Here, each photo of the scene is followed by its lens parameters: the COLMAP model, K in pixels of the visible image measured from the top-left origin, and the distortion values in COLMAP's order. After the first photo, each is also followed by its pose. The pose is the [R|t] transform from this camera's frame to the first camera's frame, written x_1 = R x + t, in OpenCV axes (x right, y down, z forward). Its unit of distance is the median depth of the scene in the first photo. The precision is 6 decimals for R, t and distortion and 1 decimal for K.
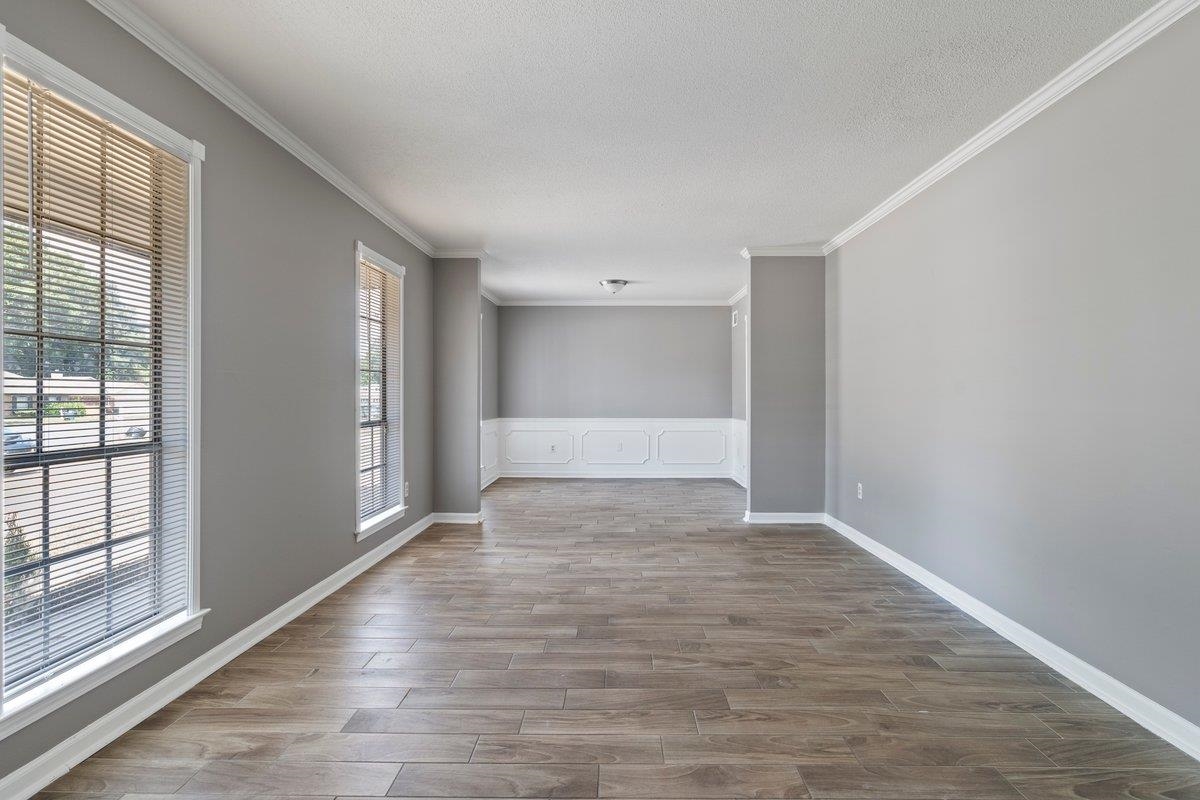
lens RADIAL K [[515.3, 0, 620.5], [0, 515.3, 398.5], [0, 0, 1]] dist [-0.004311, -0.000306]
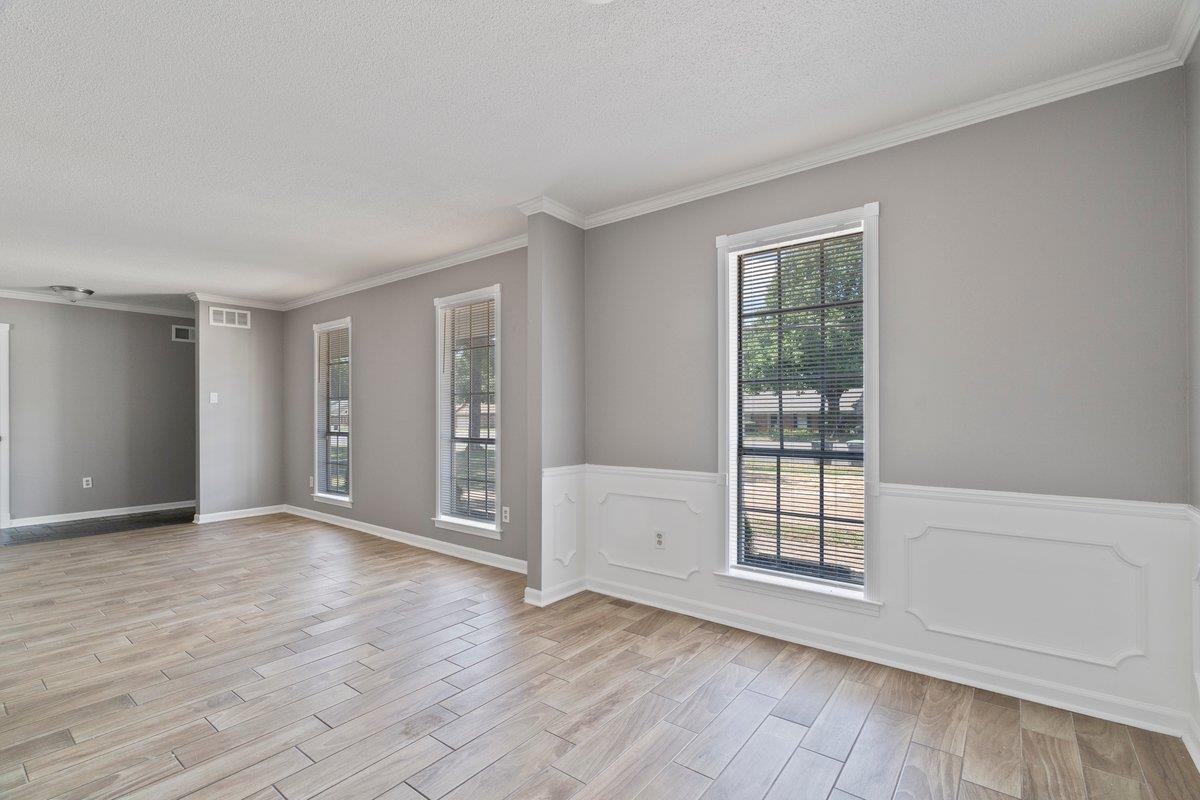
lens RADIAL K [[558.0, 0, 595.1], [0, 558.0, 403.6], [0, 0, 1]] dist [0.010335, -0.000068]
pose [[-0.616930, -0.012427, -0.786920, 0.377088], [0.000872, 0.999864, -0.016473, -0.013140], [0.787018, -0.010849, -0.616835, 2.249328]]
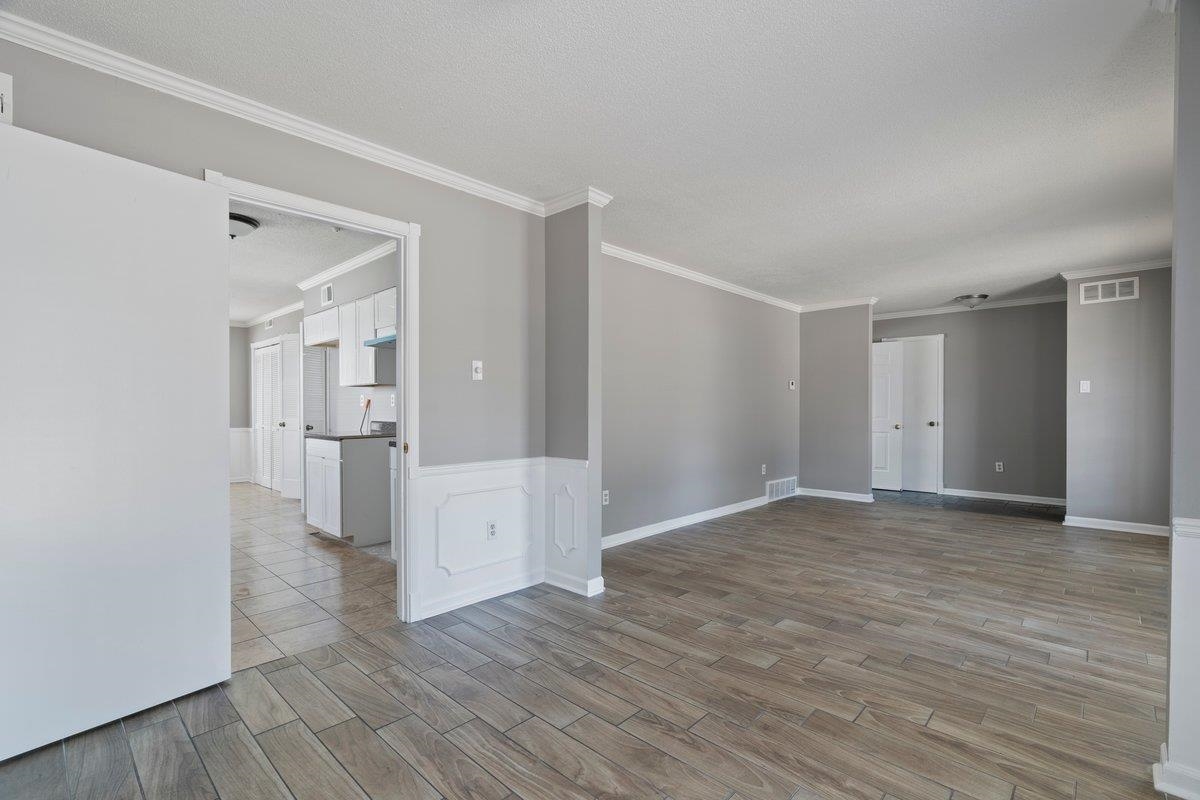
lens RADIAL K [[558.0, 0, 595.1], [0, 558.0, 403.6], [0, 0, 1]] dist [0.010335, -0.000068]
pose [[-0.721227, 0.002433, 0.692694, -0.387937], [0.000694, 0.999996, -0.002790, -0.011420], [-0.692698, -0.001531, -0.721226, 2.276638]]
